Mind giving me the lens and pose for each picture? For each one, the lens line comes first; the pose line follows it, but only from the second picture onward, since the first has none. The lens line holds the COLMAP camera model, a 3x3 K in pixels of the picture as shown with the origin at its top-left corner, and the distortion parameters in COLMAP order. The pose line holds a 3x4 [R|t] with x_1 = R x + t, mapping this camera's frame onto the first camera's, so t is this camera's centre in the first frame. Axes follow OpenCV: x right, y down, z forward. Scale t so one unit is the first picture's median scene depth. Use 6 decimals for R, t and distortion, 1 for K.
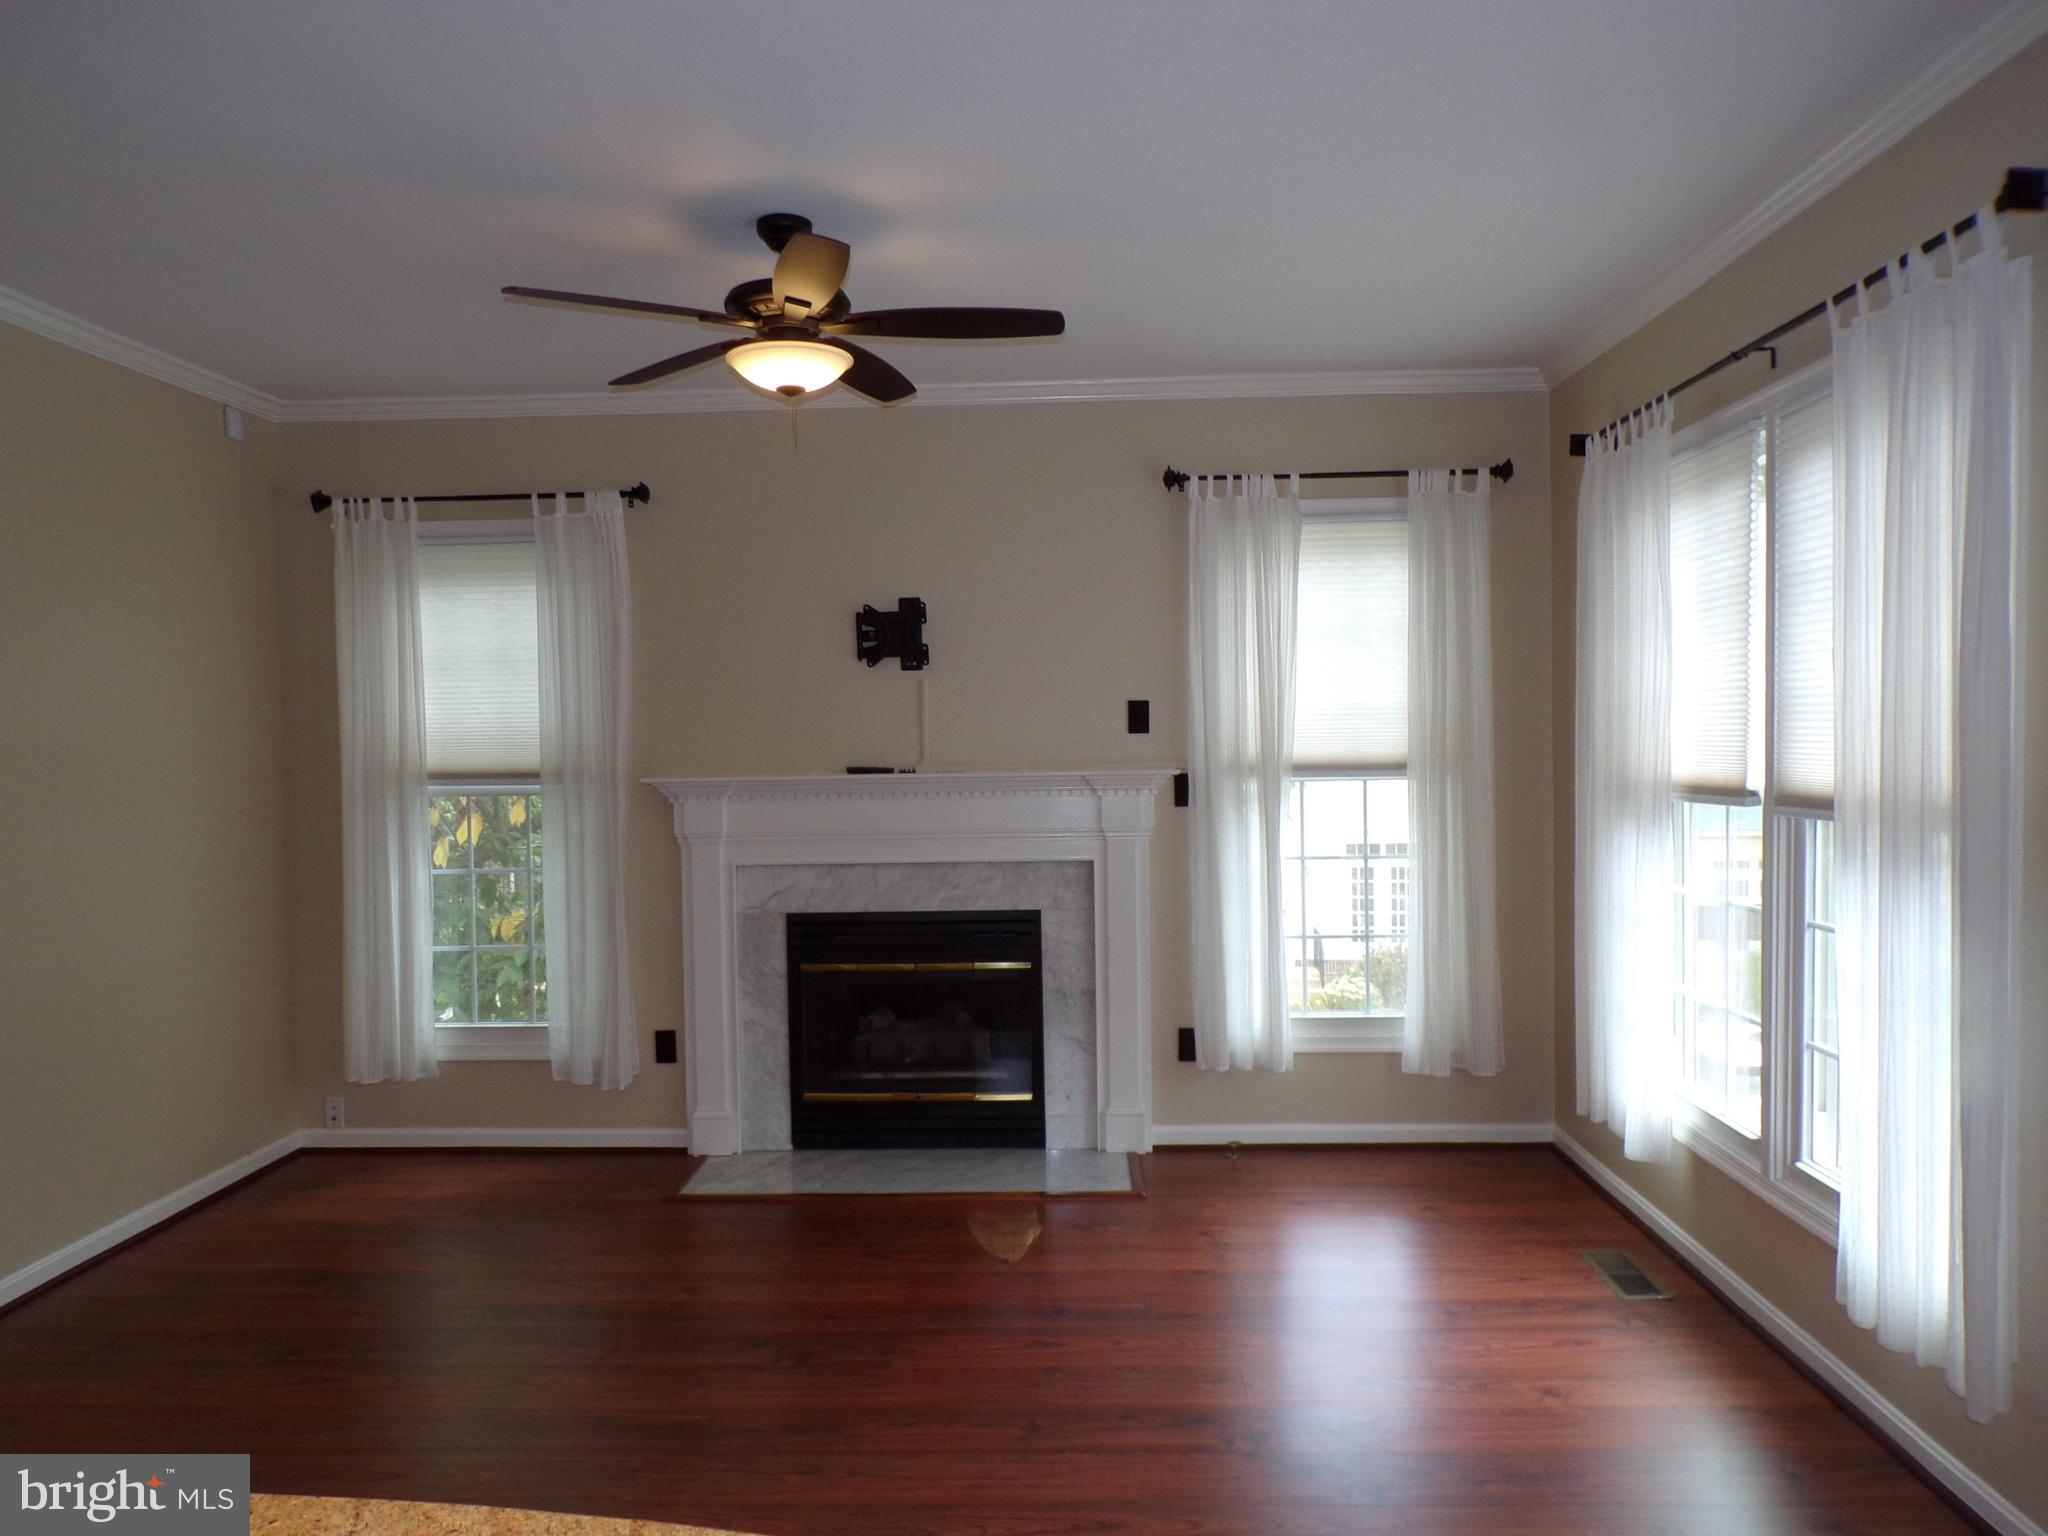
lens RADIAL K [[1378.4, 0, 1020.3], [0, 1378.4, 776.6], [0, 0, 1]] dist [-0.002475, 0.002096]
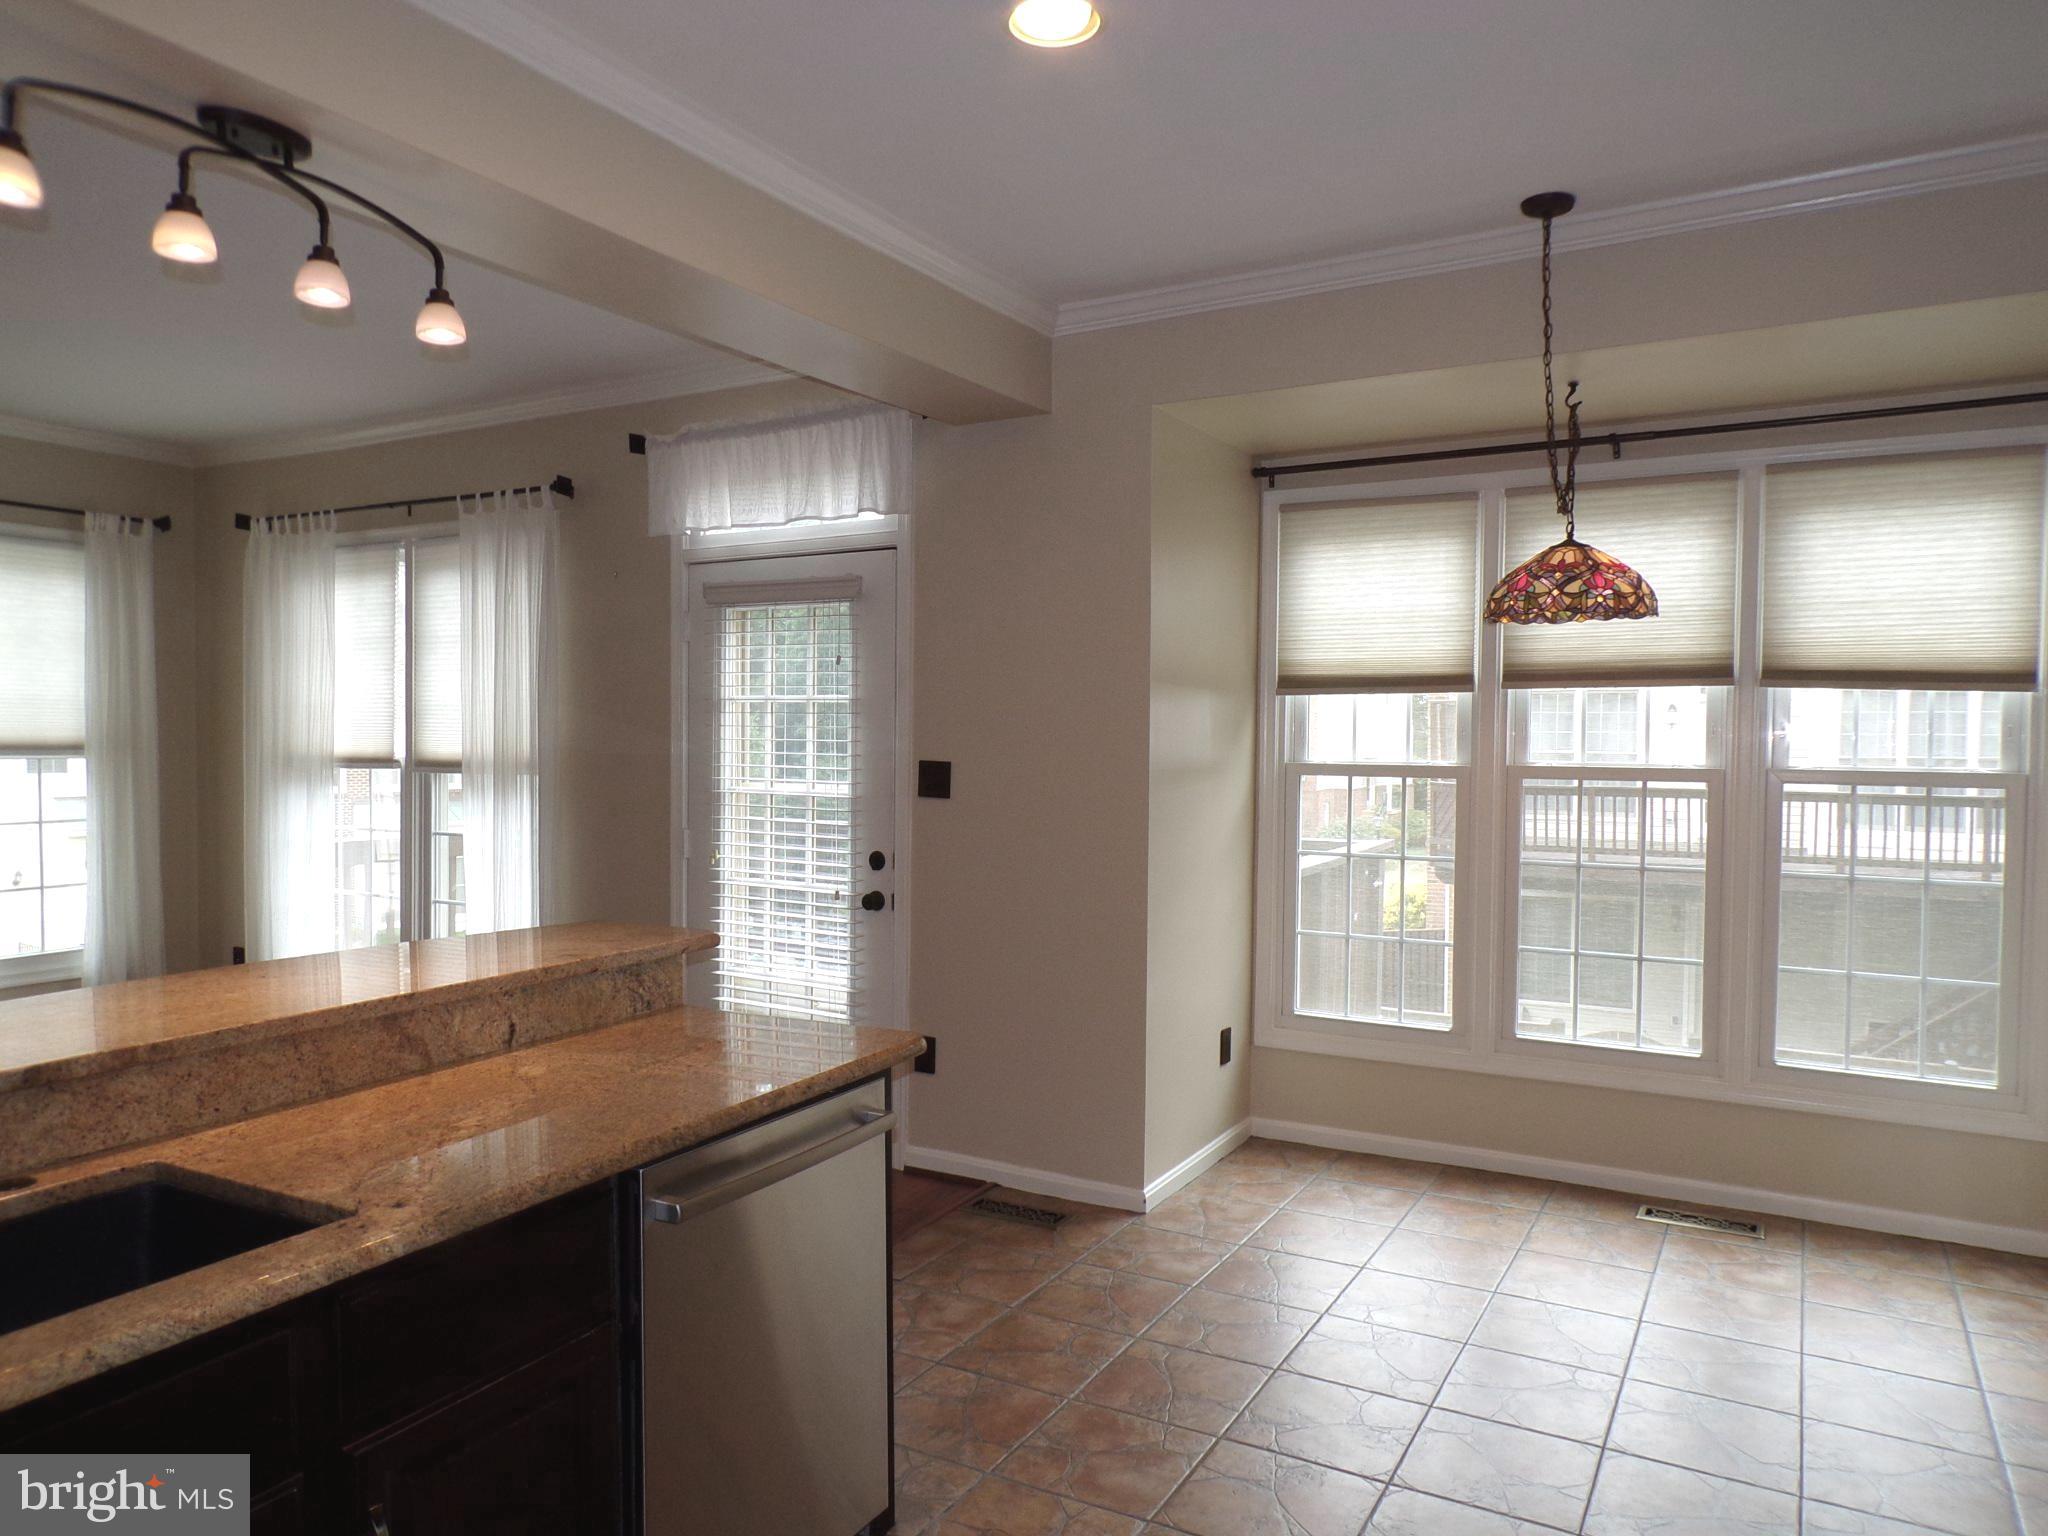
lens RADIAL K [[1378.4, 0, 1020.3], [0, 1378.4, 776.6], [0, 0, 1]] dist [-0.002475, 0.002096]
pose [[0.457795, -0.009230, 0.889010, -0.431362], [0.010627, 0.999931, 0.004909, 0.021588], [-0.888994, 0.007200, 0.457862, -0.318537]]
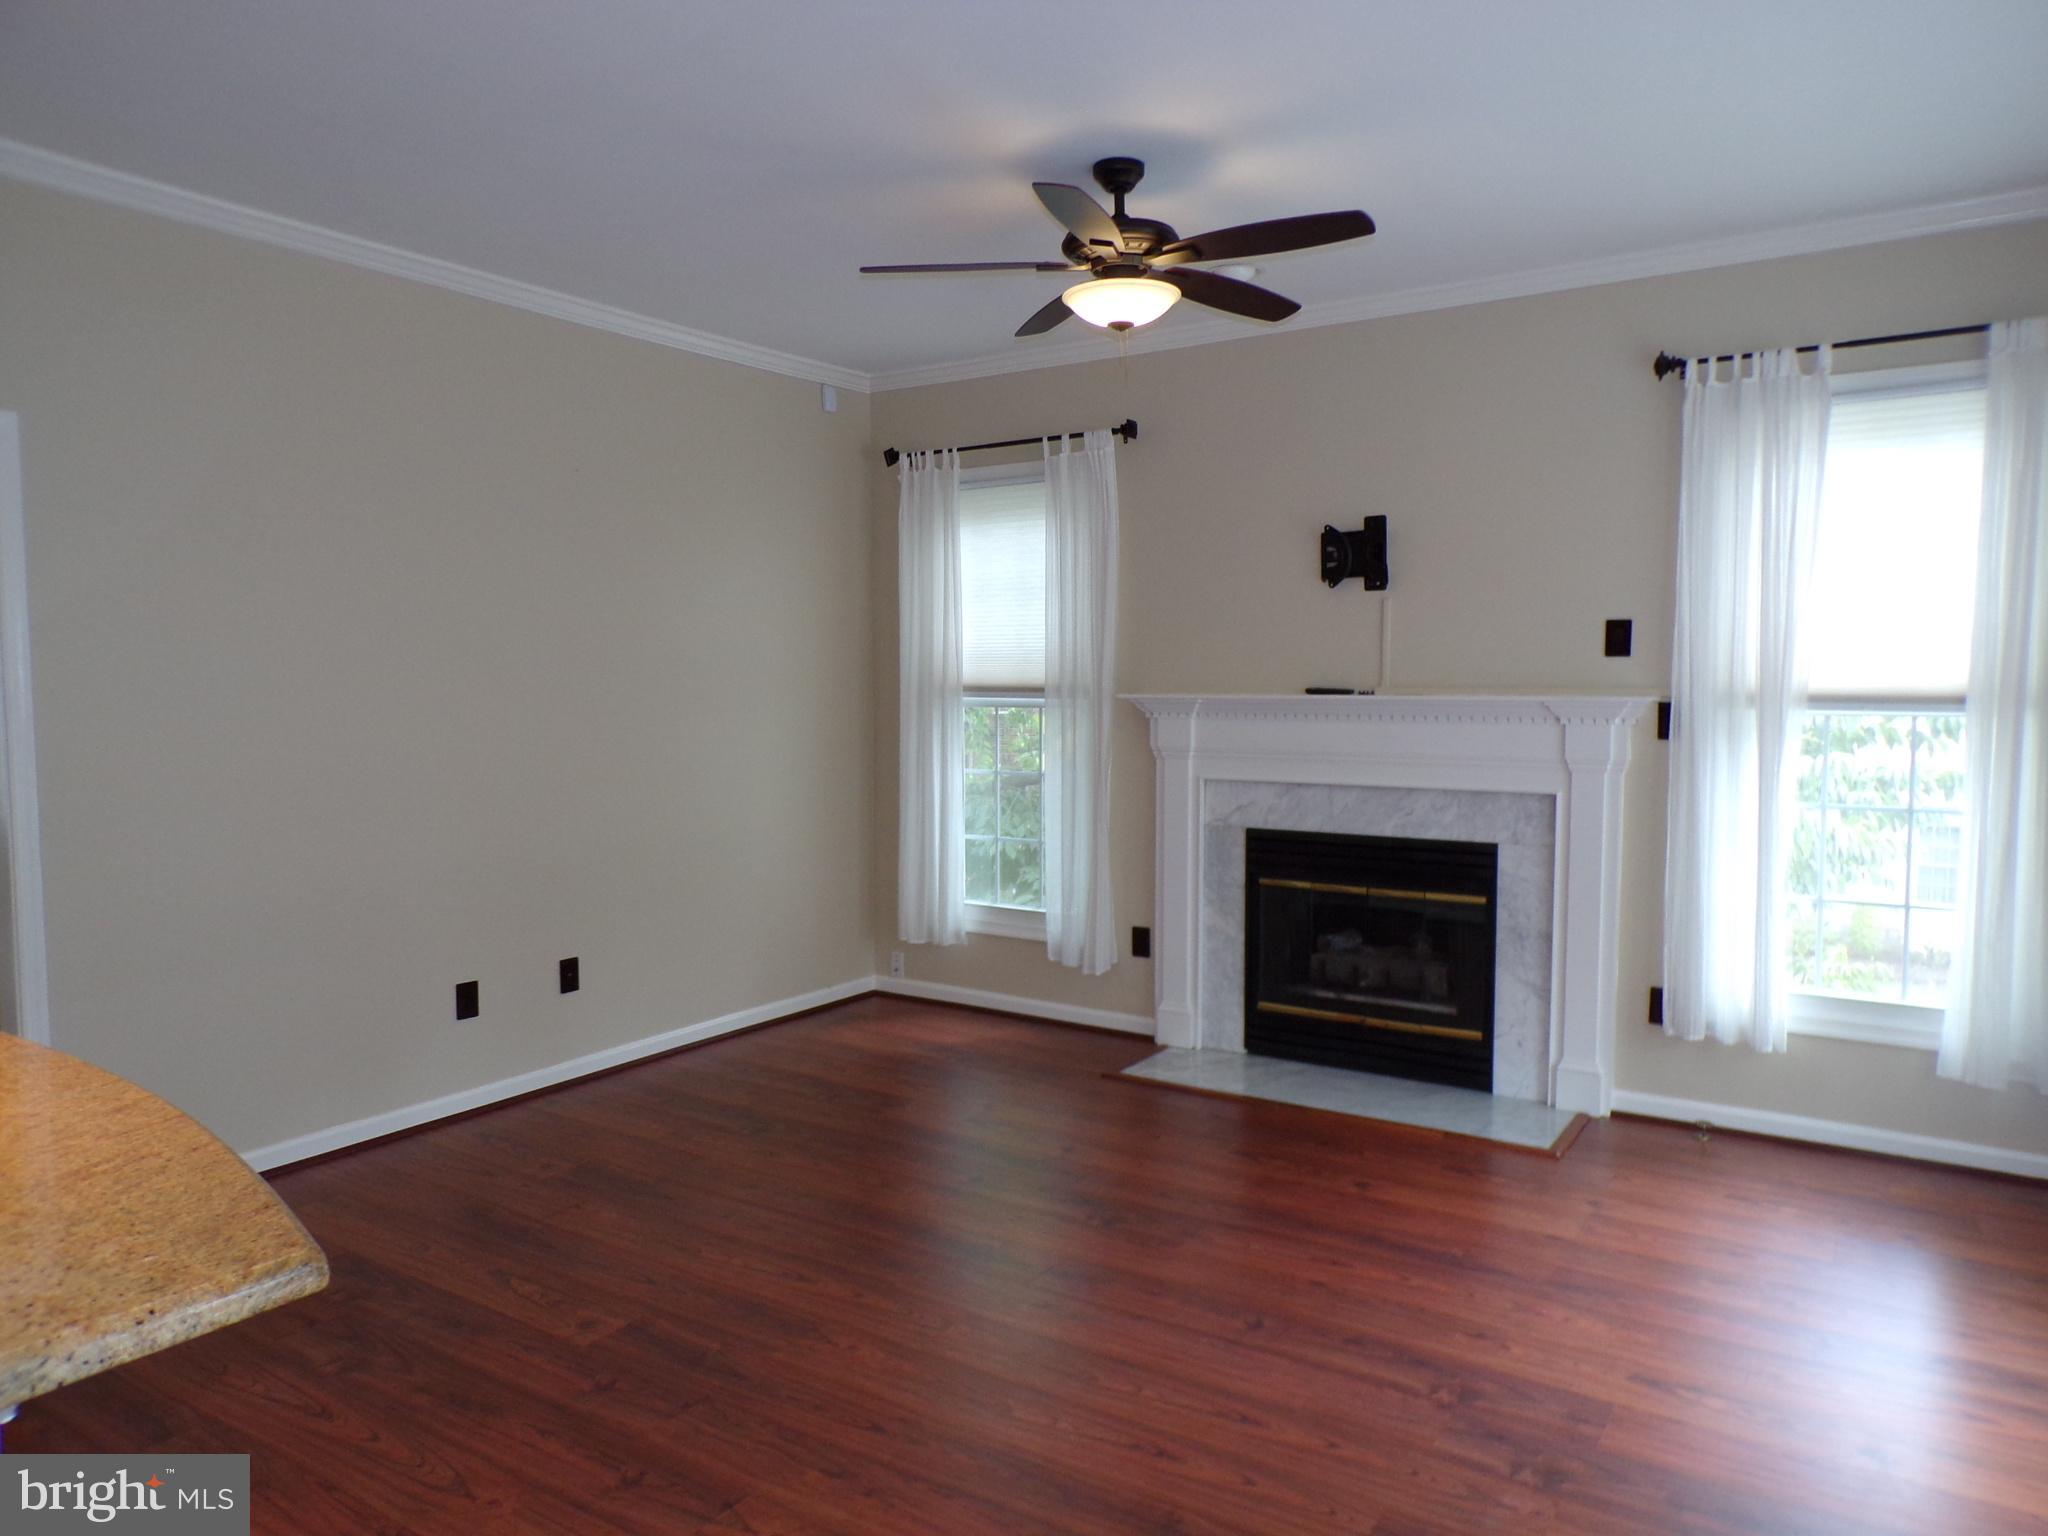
lens RADIAL K [[1378.4, 0, 1020.3], [0, 1378.4, 776.6], [0, 0, 1]] dist [-0.002475, 0.002096]
pose [[0.852016, 0.052789, -0.520848, 0.225476], [-0.026261, 0.997960, 0.058187, 0.004845], [0.522857, -0.035899, 0.851664, 0.027969]]
